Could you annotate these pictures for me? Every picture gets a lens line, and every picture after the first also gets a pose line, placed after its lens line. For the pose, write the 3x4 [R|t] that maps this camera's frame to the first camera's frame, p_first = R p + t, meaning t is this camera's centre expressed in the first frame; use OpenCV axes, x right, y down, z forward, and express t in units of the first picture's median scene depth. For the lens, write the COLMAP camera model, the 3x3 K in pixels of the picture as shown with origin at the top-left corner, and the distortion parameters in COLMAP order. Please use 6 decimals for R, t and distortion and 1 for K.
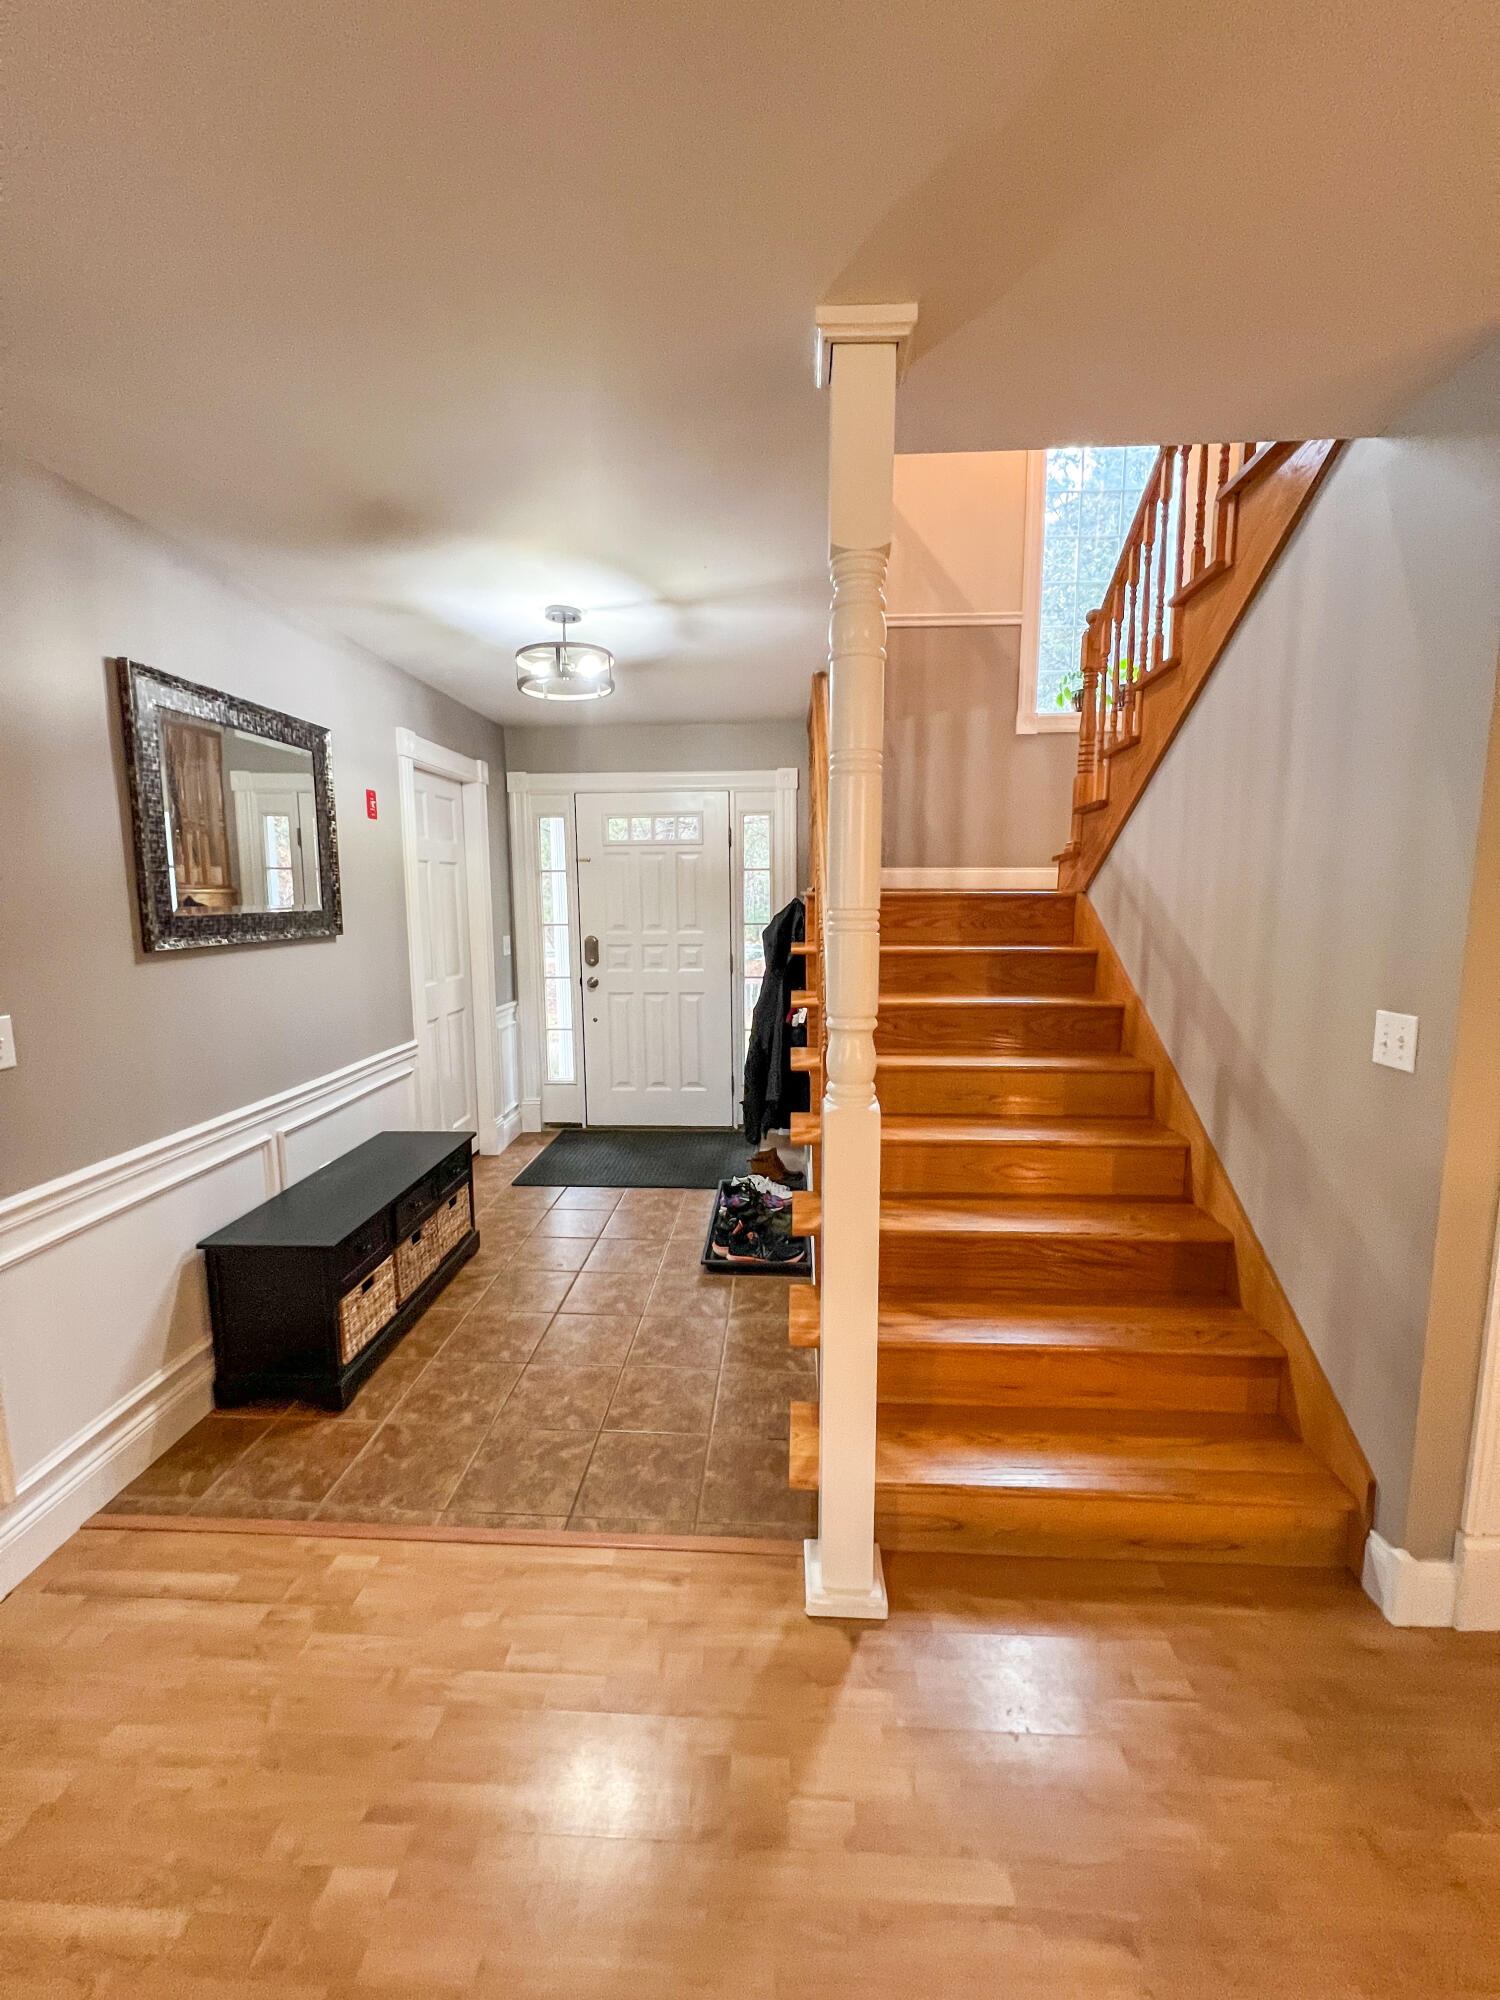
lens RADIAL K [[797.9, 0, 759.0], [0, 797.9, 996.8], [0, 0, 1]] dist [-0.002300, 0.000318]
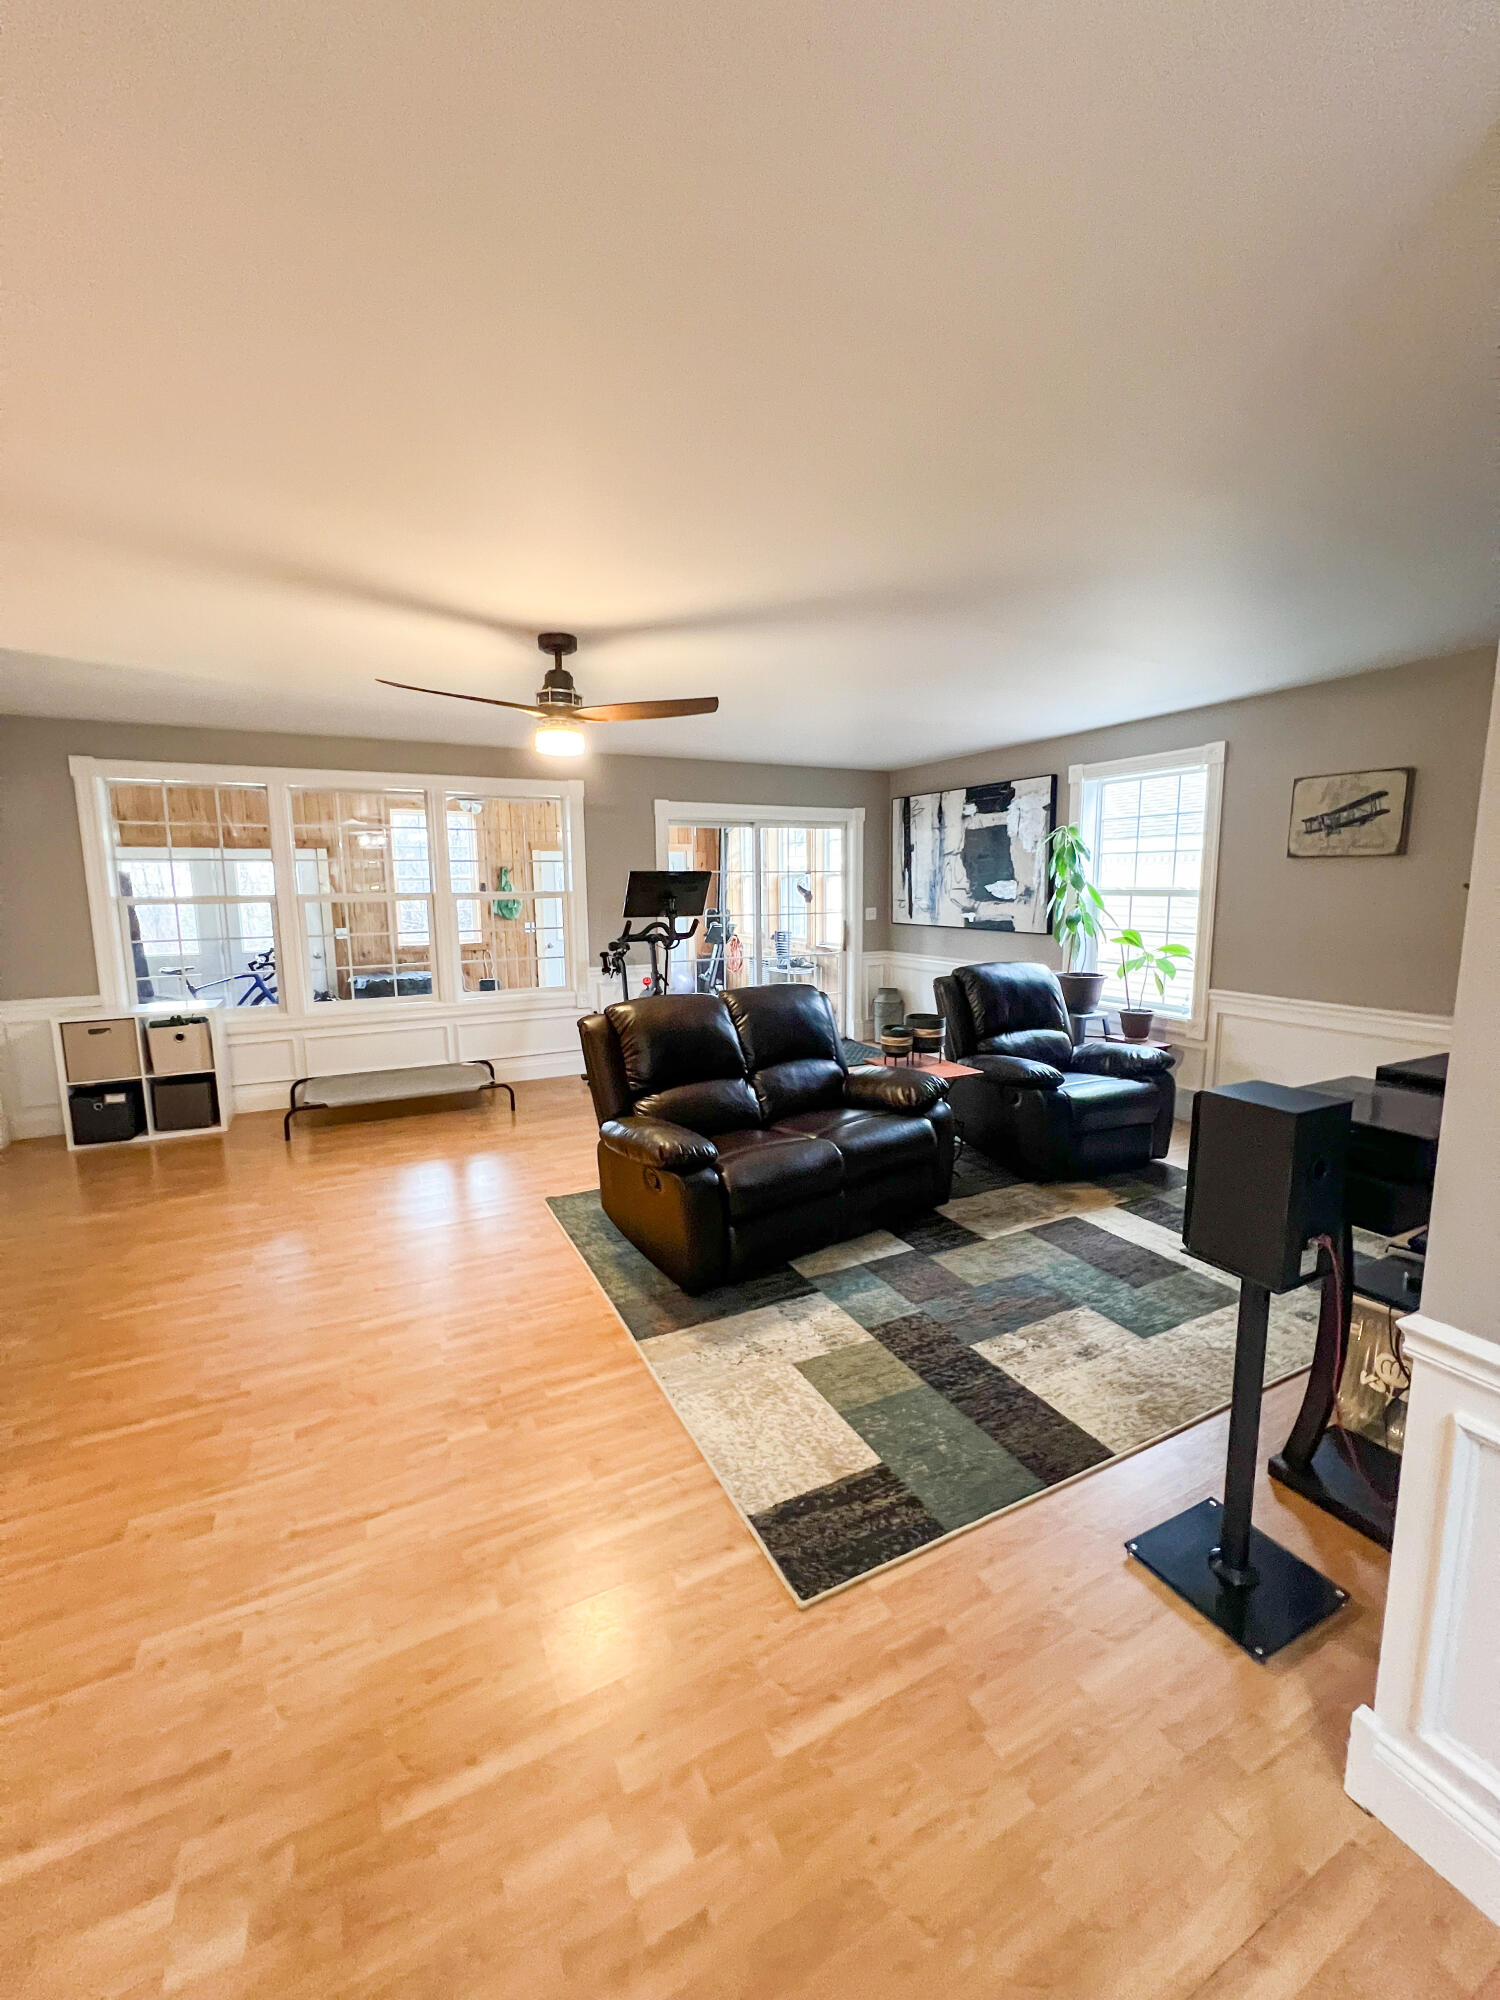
lens RADIAL K [[797.9, 0, 751.1], [0, 797.9, 993.8], [0, 0, 1]] dist [-0.002300, 0.000318]
pose [[-0.871606, 0.081211, -0.483434, -0.081647], [-0.049307, 0.966656, 0.251286, -0.082009], [0.487721, 0.242859, -0.838539, 0.650011]]
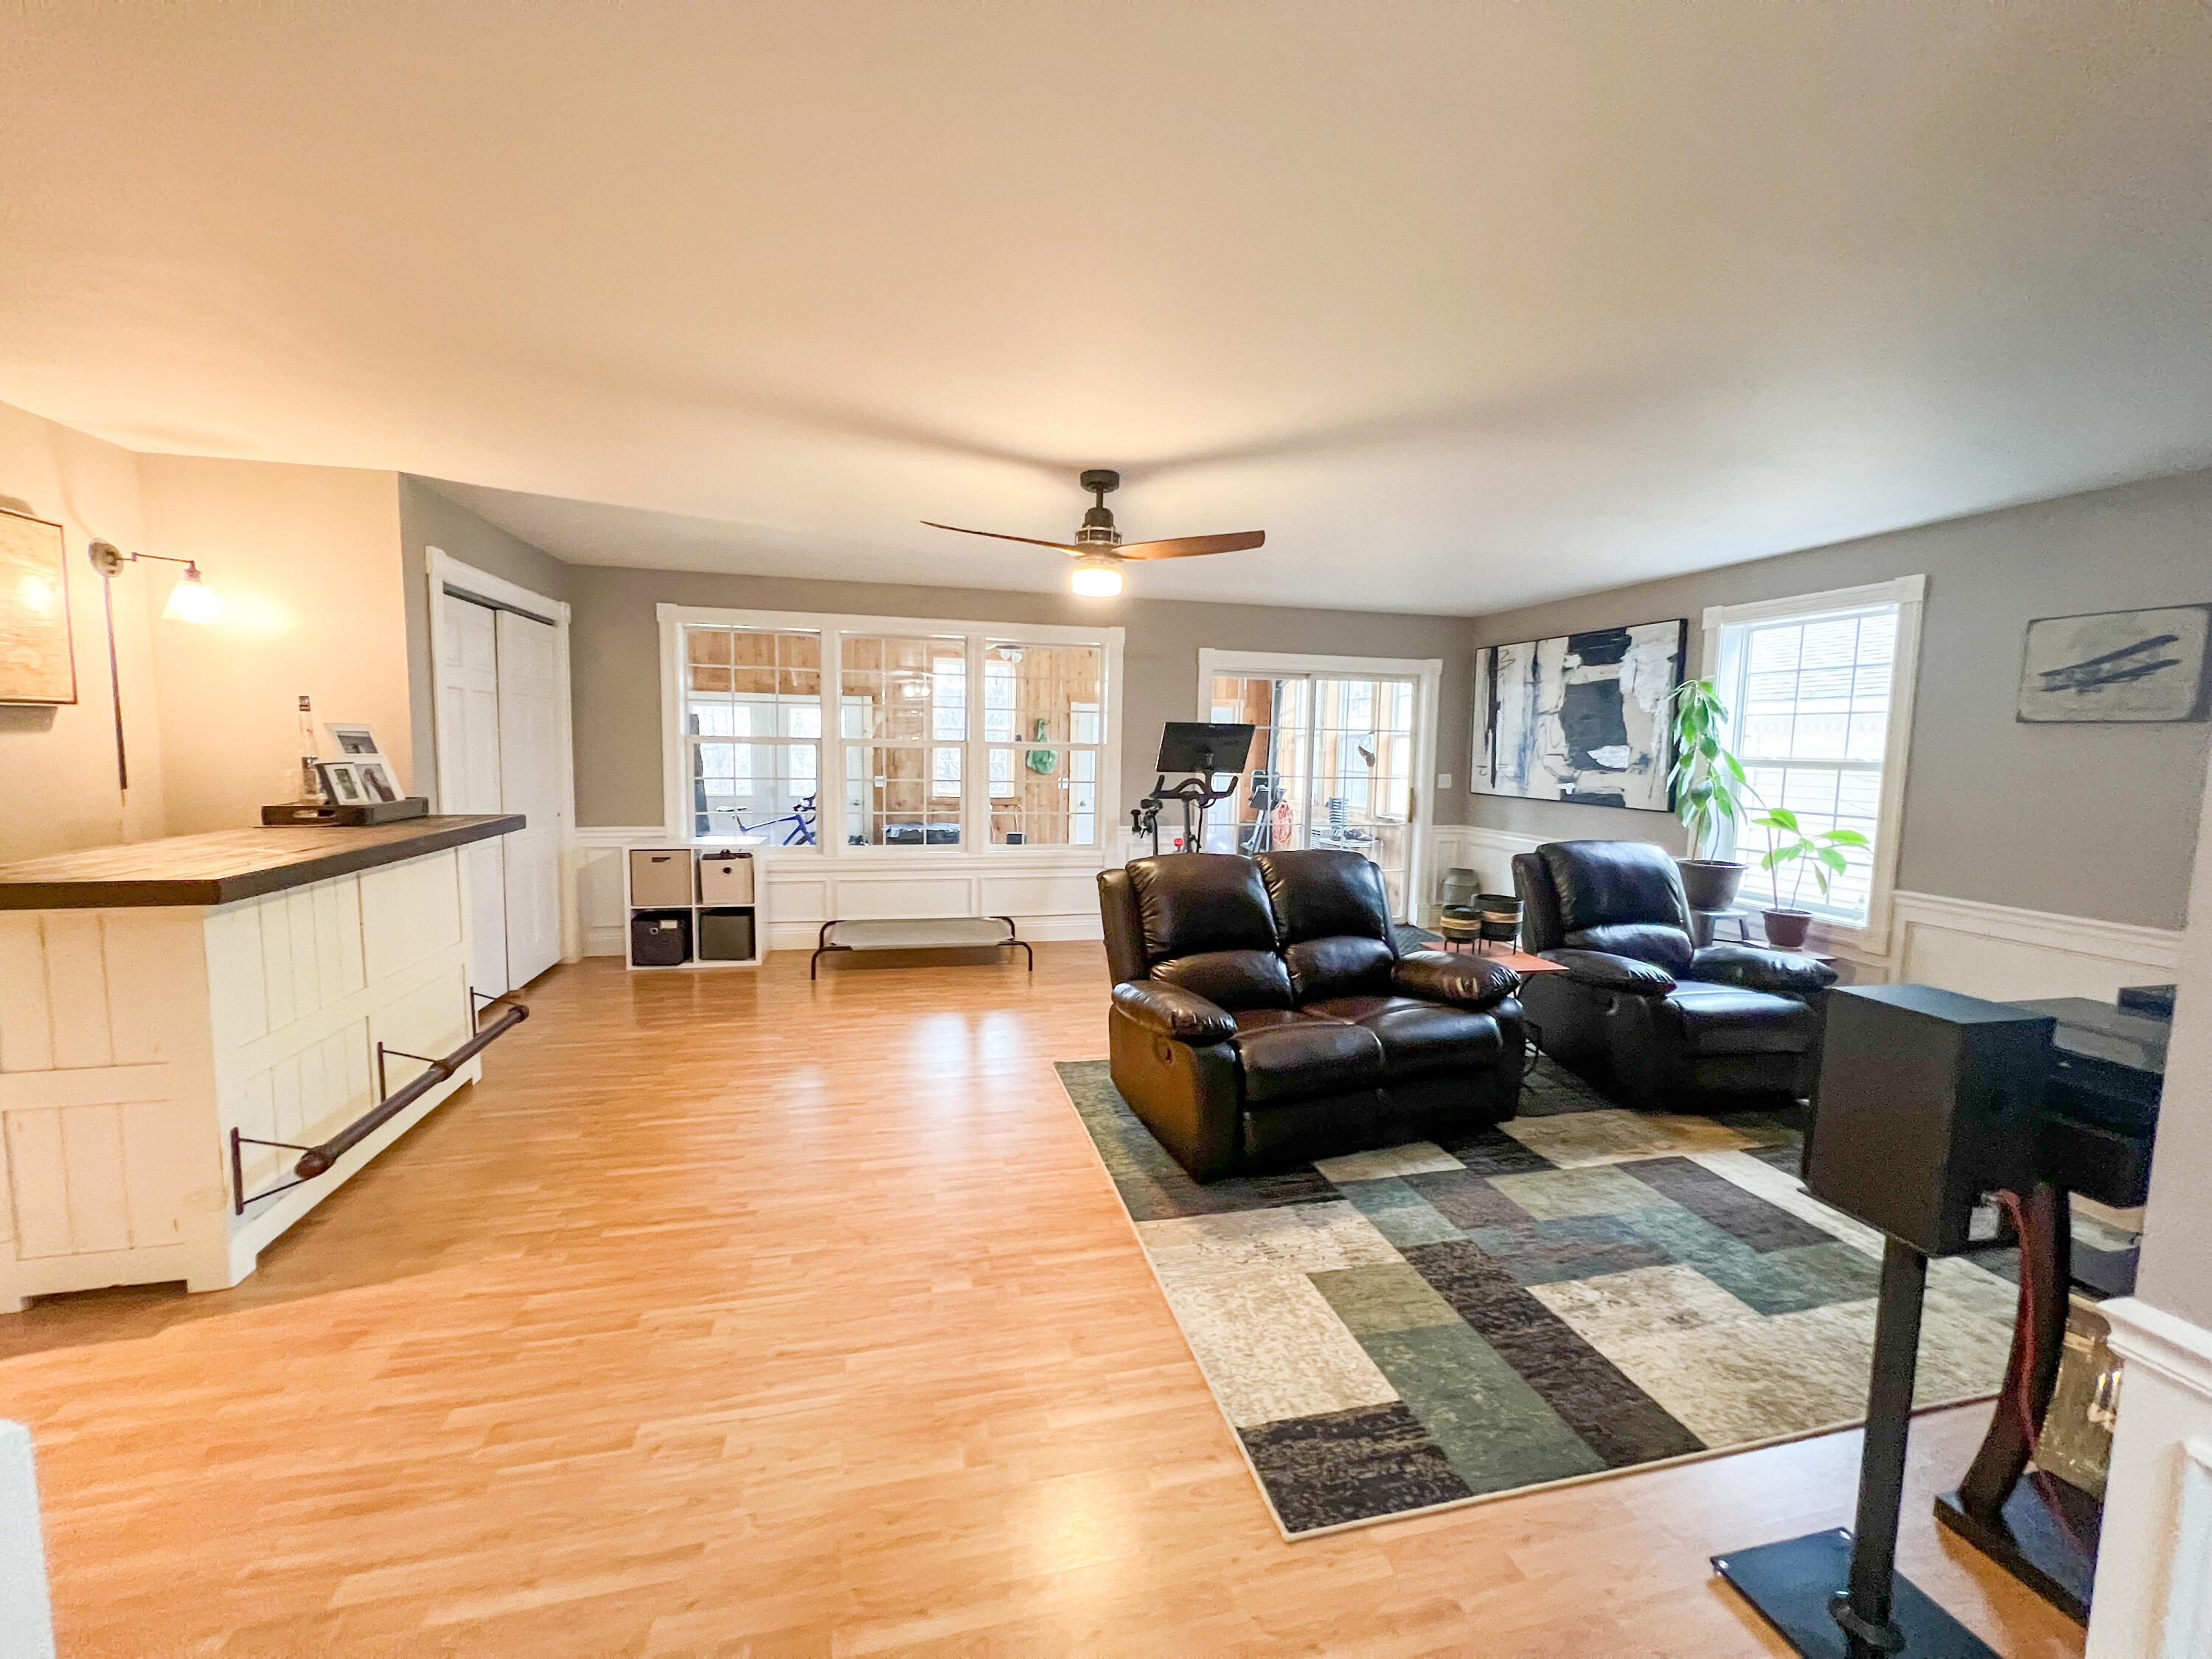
lens RADIAL K [[882.5, 0, 1103.4], [0, 882.5, 826.4], [0, 0, 1]] dist [-0.002300, 0.000318]
pose [[-0.960944, 0.012390, -0.276465, -0.093665], [-0.050158, 0.974654, 0.218021, -0.068312], [0.272159, 0.223372, -0.935967, 0.680976]]
